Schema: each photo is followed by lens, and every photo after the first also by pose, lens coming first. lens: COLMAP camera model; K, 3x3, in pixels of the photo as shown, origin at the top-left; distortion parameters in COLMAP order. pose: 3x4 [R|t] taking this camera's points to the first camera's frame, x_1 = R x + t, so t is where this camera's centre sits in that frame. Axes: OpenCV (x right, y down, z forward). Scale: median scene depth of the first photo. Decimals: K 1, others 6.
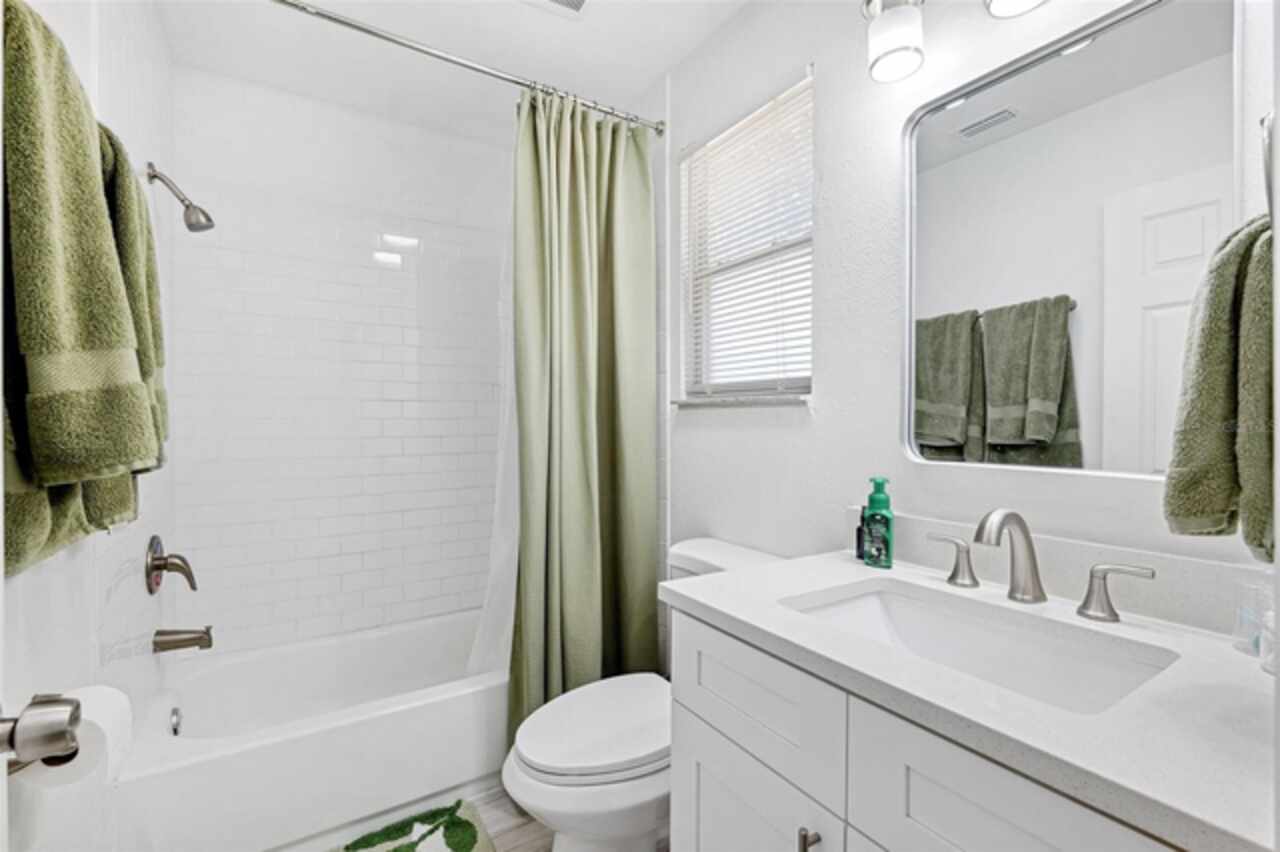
lens RADIAL K [[571.5, 0, 641.6], [0, 571.5, 429.8], [0, 0, 1]] dist [-0.002071, -0.000153]
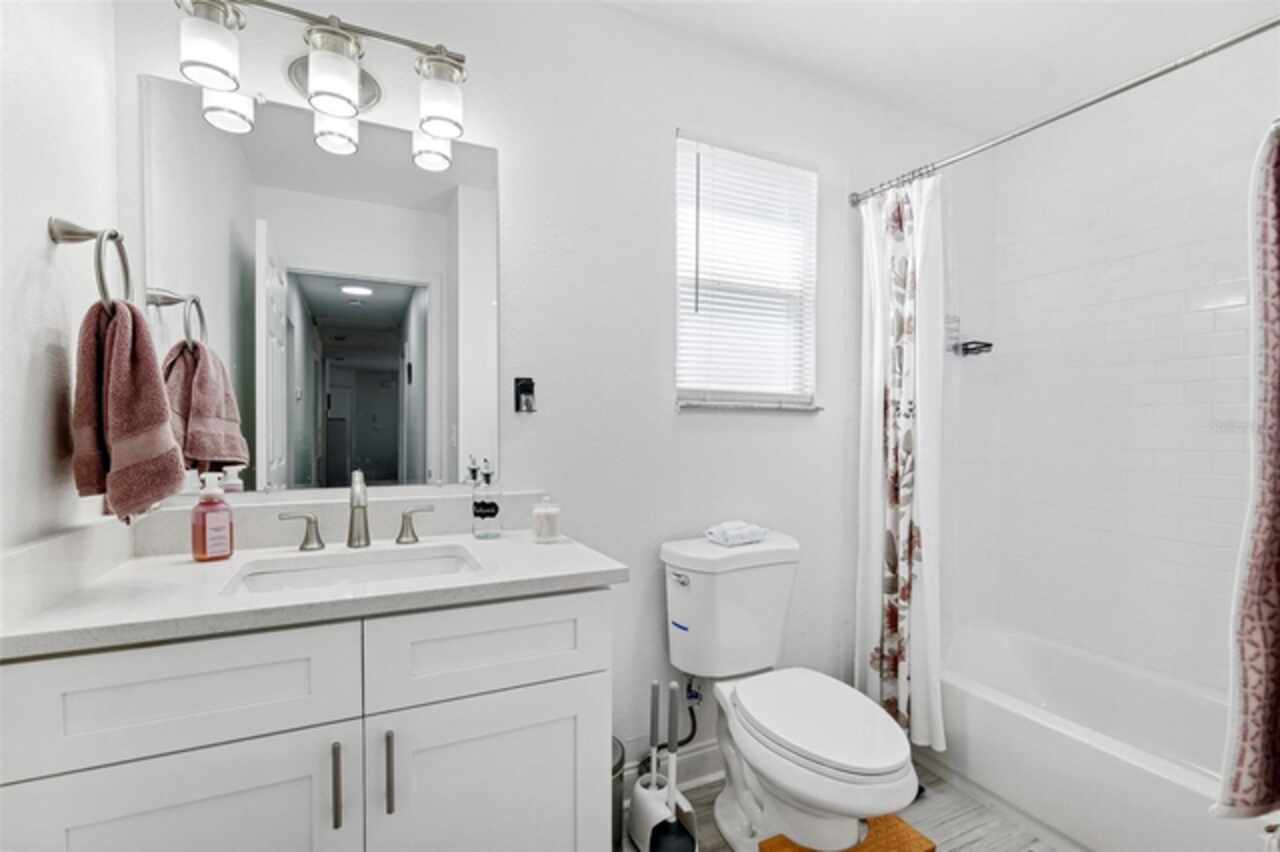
lens RADIAL K [[571.5, 0, 638.6], [0, 571.5, 427.6], [0, 0, 1]] dist [-0.002071, -0.000153]
pose [[0.118229, 0.000986, 0.992986, -0.649953], [0.008446, 0.999962, -0.001999, 0.009929], [-0.992950, 0.008623, 0.118216, 0.136047]]
